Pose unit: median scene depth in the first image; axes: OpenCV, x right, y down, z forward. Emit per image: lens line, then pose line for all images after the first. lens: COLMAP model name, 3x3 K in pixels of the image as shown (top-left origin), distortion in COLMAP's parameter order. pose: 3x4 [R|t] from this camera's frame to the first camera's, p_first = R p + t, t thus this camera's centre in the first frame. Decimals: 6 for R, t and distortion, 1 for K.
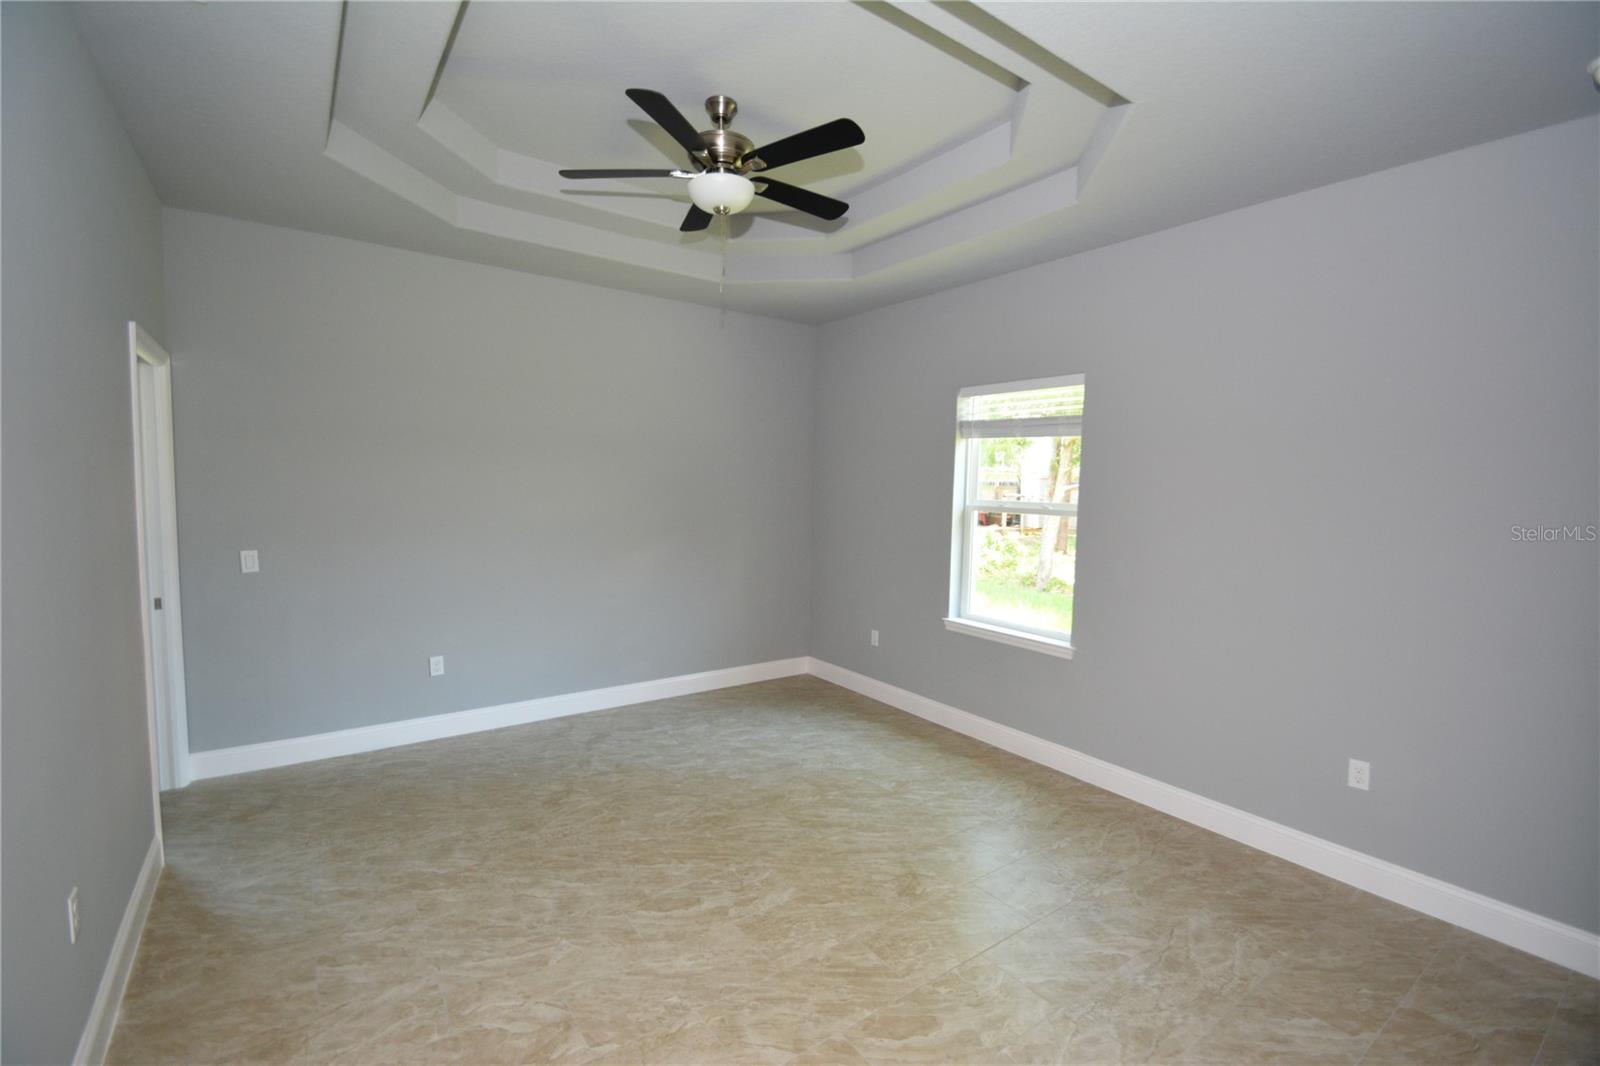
lens RADIAL K [[701.0, 0, 804.0], [0, 701.0, 535.3], [0, 0, 1]] dist [0.022690, -0.000154]
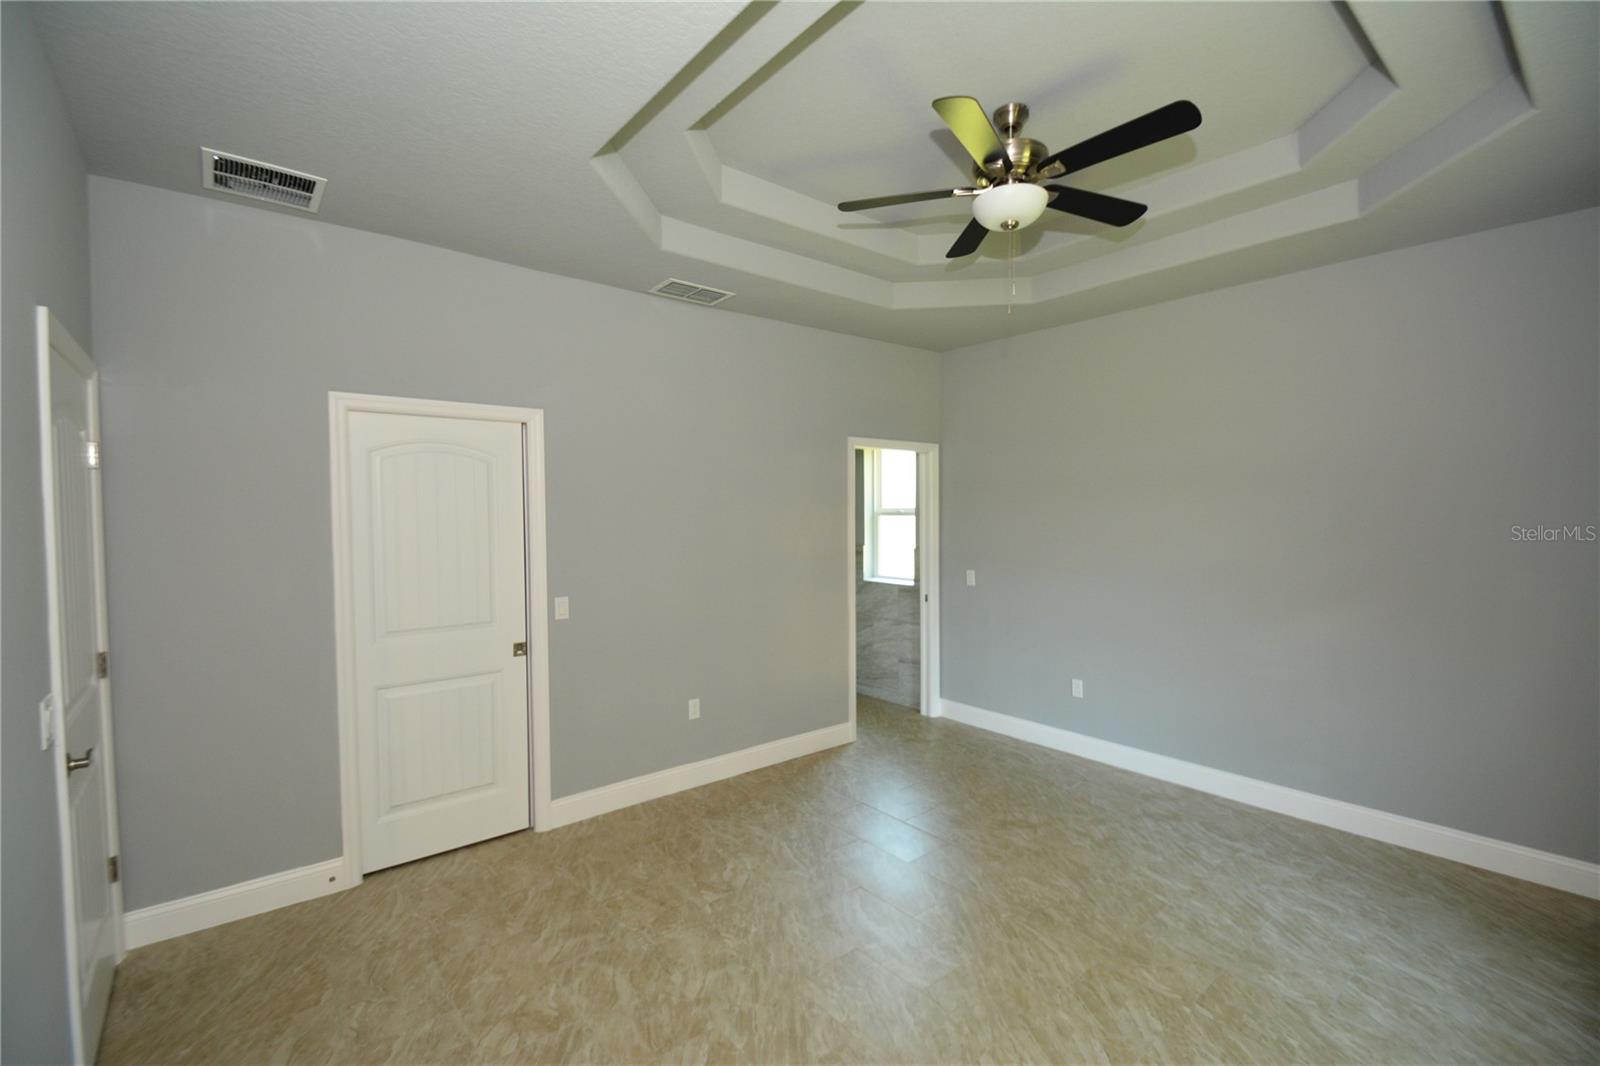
lens RADIAL K [[699.4, 0, 803.1], [0, 699.4, 536.0], [0, 0, 1]] dist [0.022576, -0.023052]
pose [[0.062391, 0.011985, -0.997980, 0.791098], [-0.067698, 0.997676, 0.007749, -0.046214], [0.995753, 0.067078, 0.063058, 0.712860]]
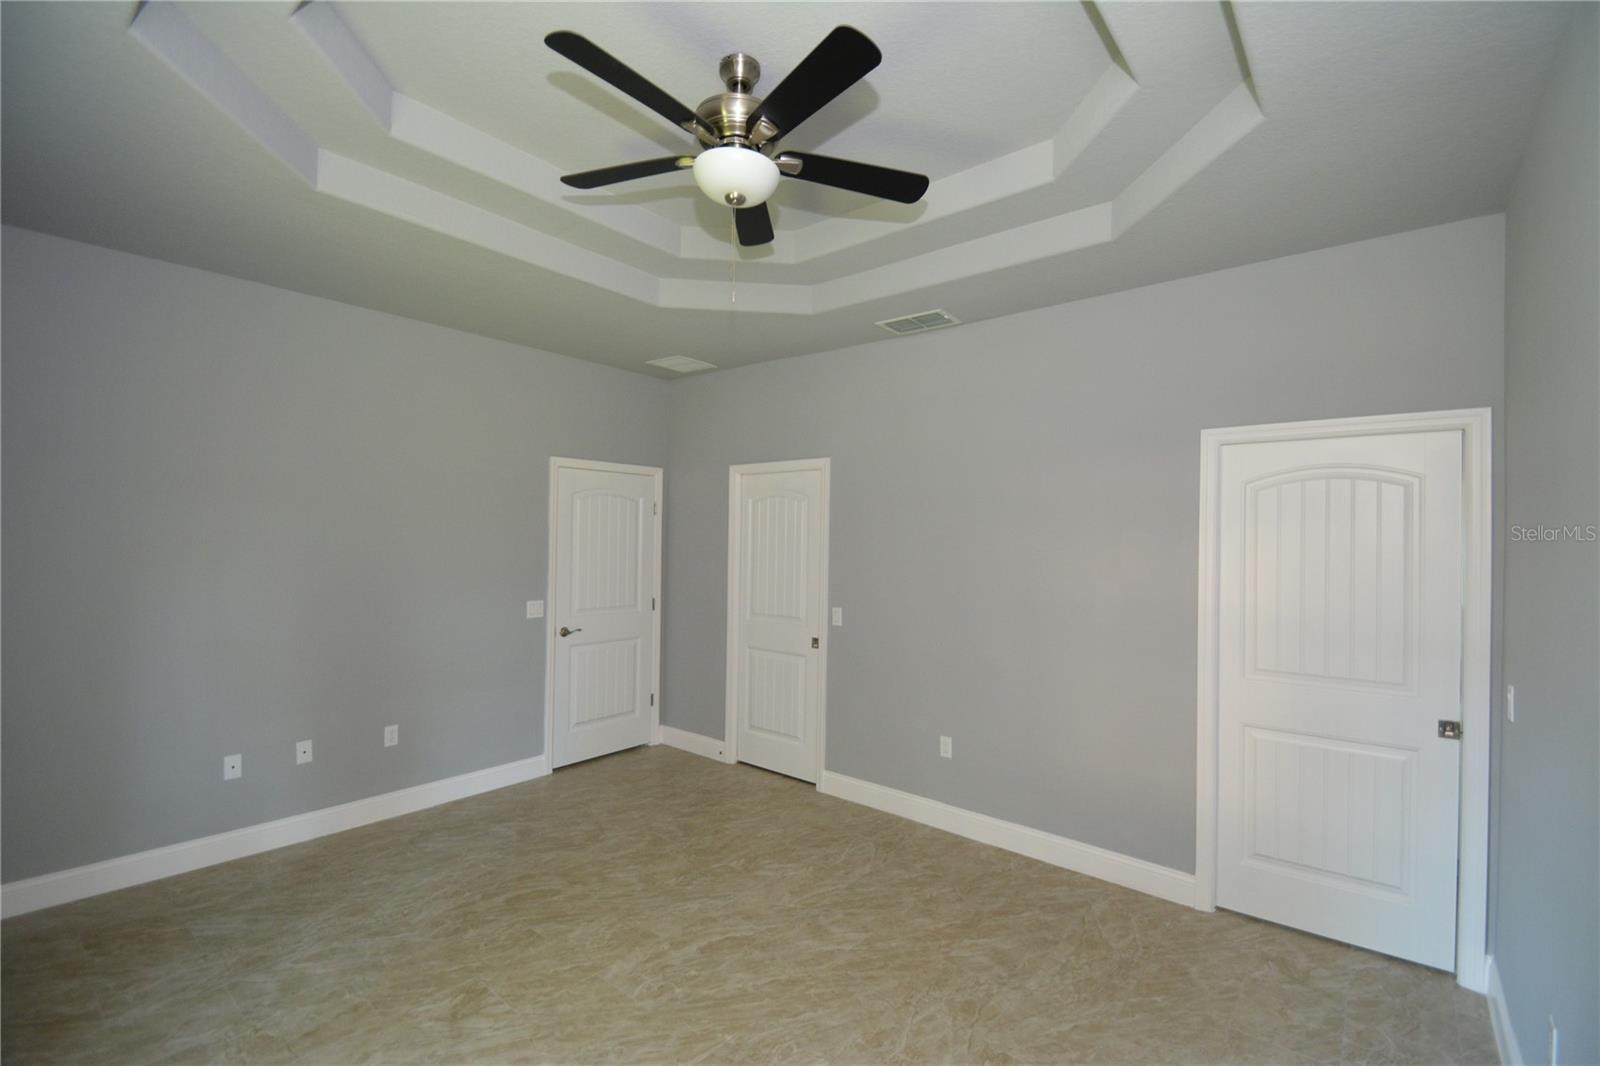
lens RADIAL K [[699.4, 0, 803.1], [0, 699.4, 536.0], [0, 0, 1]] dist [0.022576, -0.023052]
pose [[-0.967315, -0.038752, -0.250601, -0.010390], [-0.055944, 0.996517, 0.061843, -0.145019], [0.247331, 0.073841, -0.966113, 1.814448]]
